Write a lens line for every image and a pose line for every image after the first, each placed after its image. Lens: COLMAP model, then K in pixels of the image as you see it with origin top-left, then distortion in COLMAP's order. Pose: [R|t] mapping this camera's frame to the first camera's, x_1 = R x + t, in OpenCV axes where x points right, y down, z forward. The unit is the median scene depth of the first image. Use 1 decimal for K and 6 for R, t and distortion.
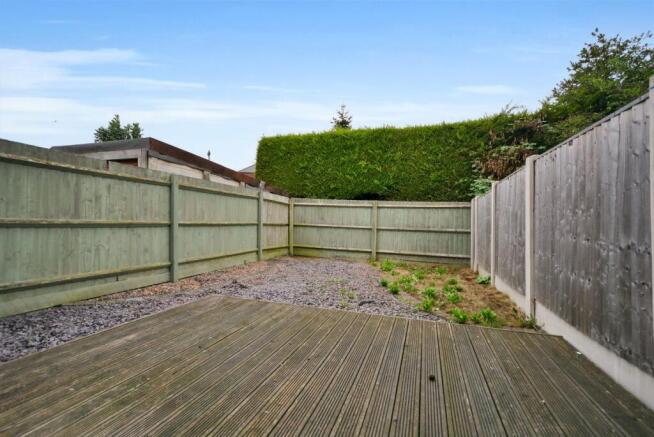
lens RADIAL K [[291.5, 0, 327.2], [0, 291.5, 220.6], [0, 0, 1]] dist [0.008921, -0.001257]
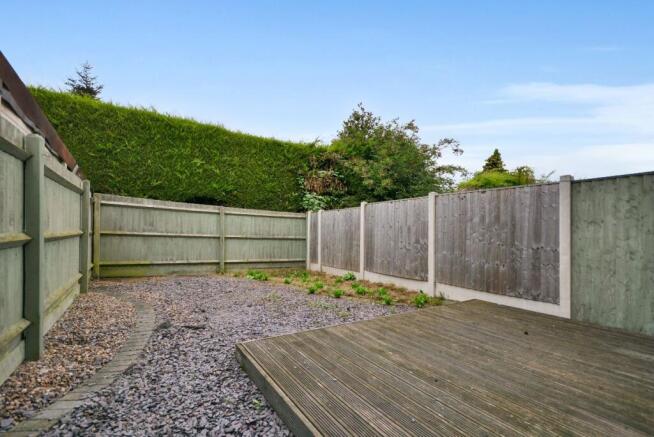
lens RADIAL K [[291.5, 0, 320.7], [0, 291.5, 231.1], [0, 0, 1]] dist [0.008921, -0.001257]
pose [[0.627445, -0.002827, 0.778656, -0.352584], [-0.014846, 0.999768, 0.015593, -0.009862], [-0.778520, -0.021344, 0.627257, 0.186335]]
